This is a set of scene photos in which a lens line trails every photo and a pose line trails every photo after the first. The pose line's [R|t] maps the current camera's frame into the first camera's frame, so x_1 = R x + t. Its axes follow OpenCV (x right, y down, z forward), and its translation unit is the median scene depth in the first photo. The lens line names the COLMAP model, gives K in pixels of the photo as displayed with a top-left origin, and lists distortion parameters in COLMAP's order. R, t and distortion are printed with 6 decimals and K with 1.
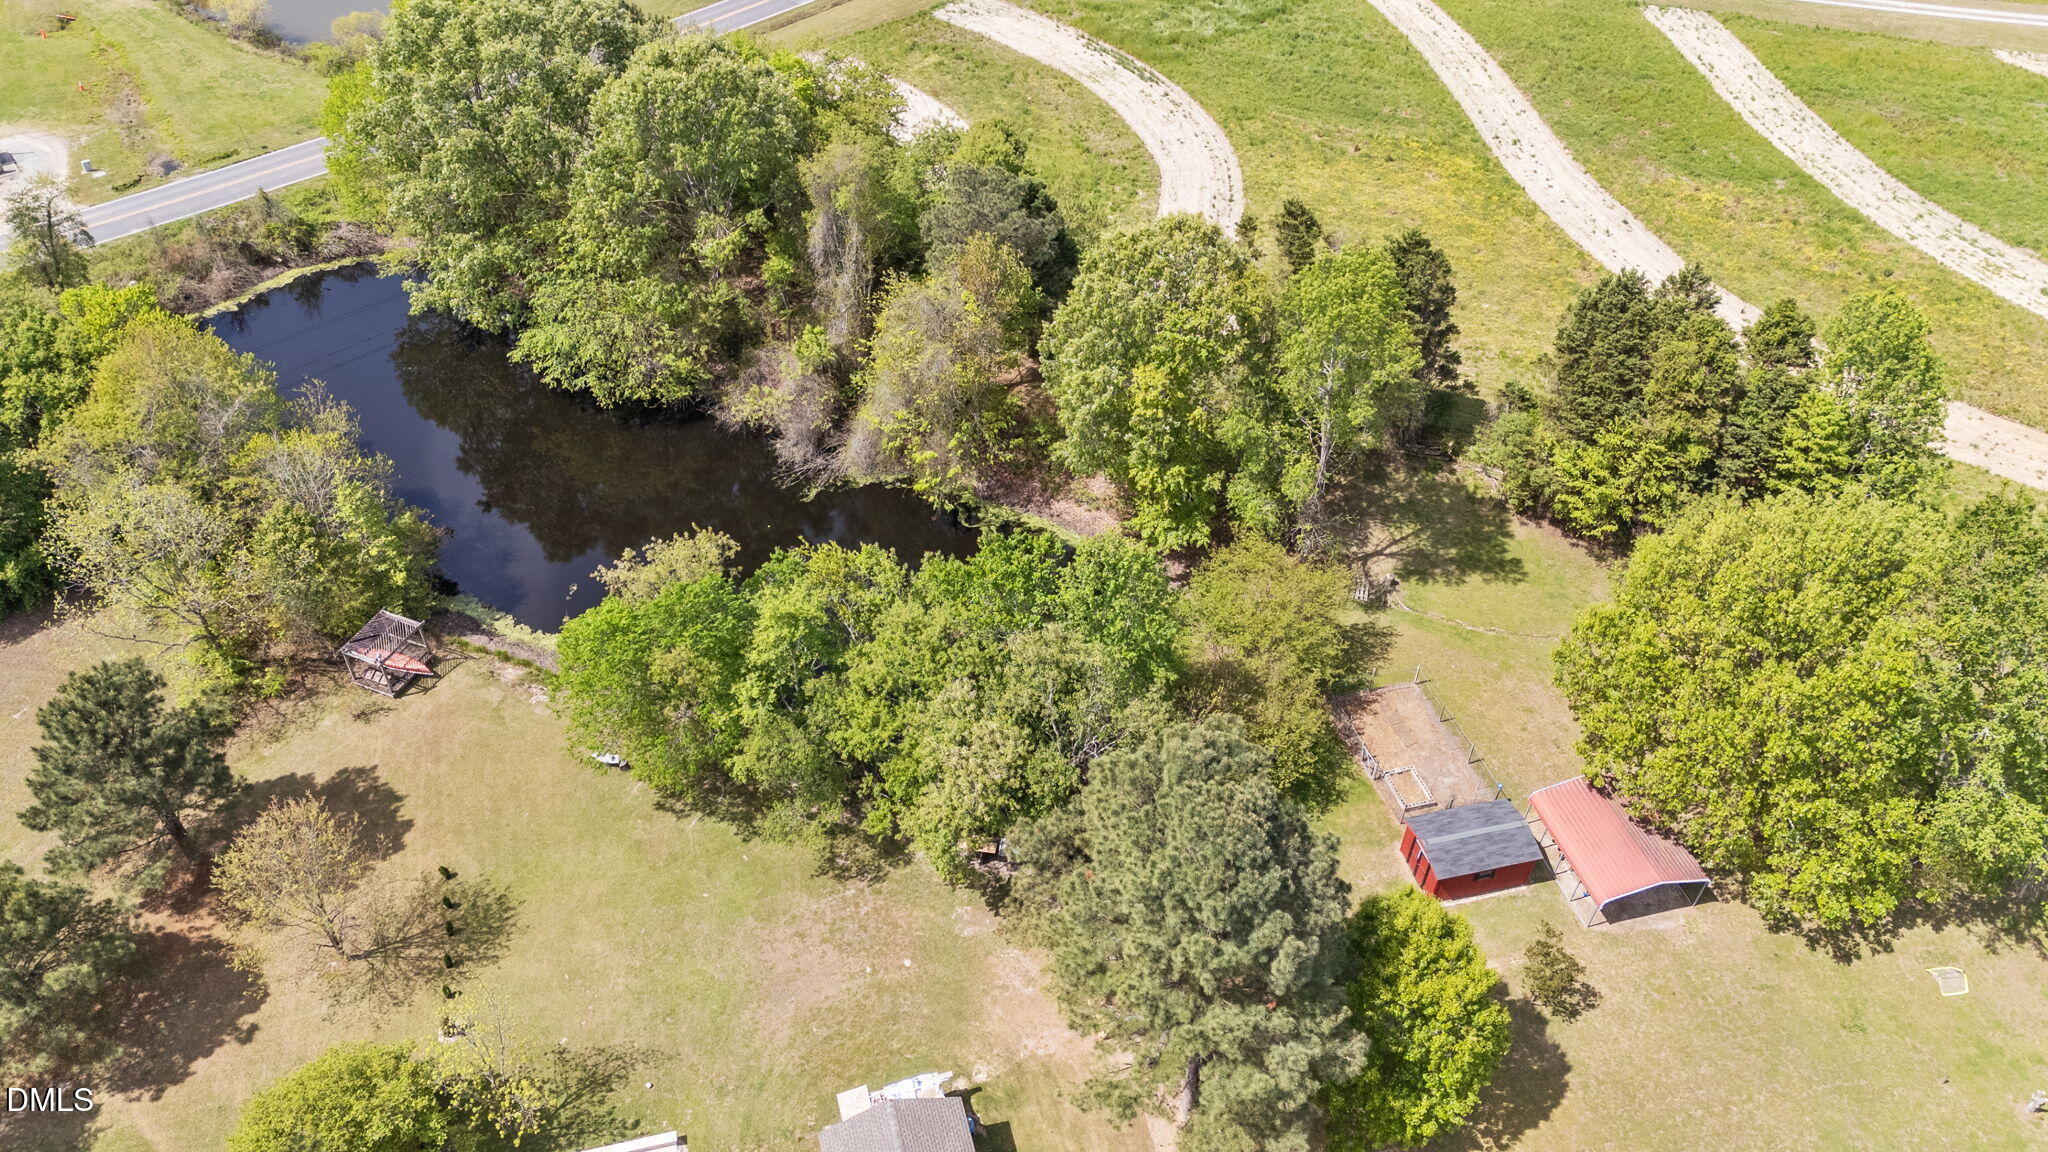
lens RADIAL K [[1500.2, 0, 1024.0], [0, 1500.2, 576.0], [0, 0, 1]] dist [0.071831, -0.080030]
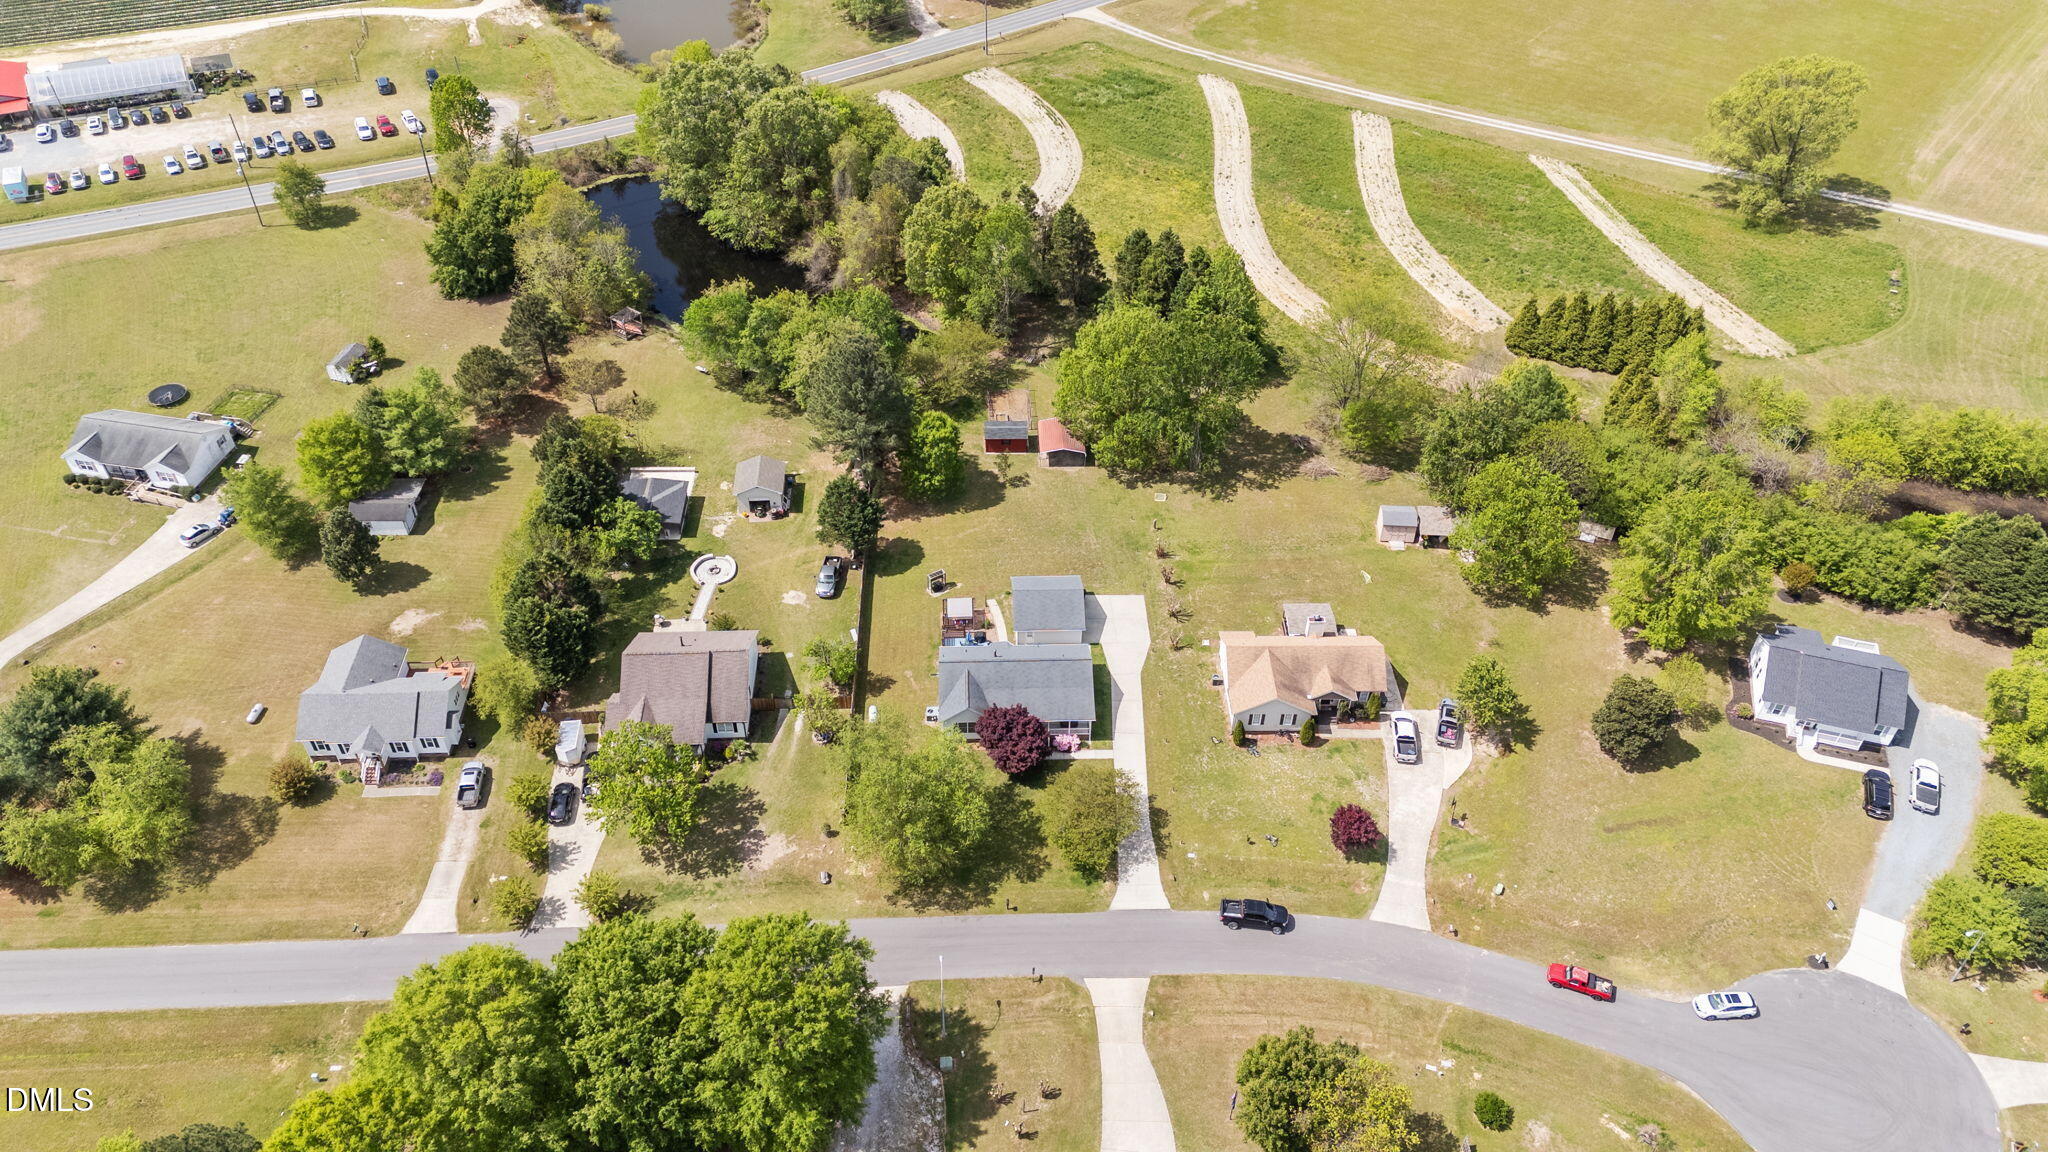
lens RADIAL K [[1500.2, 0, 1024.0], [0, 1500.2, 576.0], [0, 0, 1]] dist [0.071831, -0.080030]
pose [[0.977295, 0.142921, -0.156424, 0.557832], [-0.143814, 0.989589, 0.005649, 0.293872], [0.155603, 0.016975, 0.987674, -1.126763]]
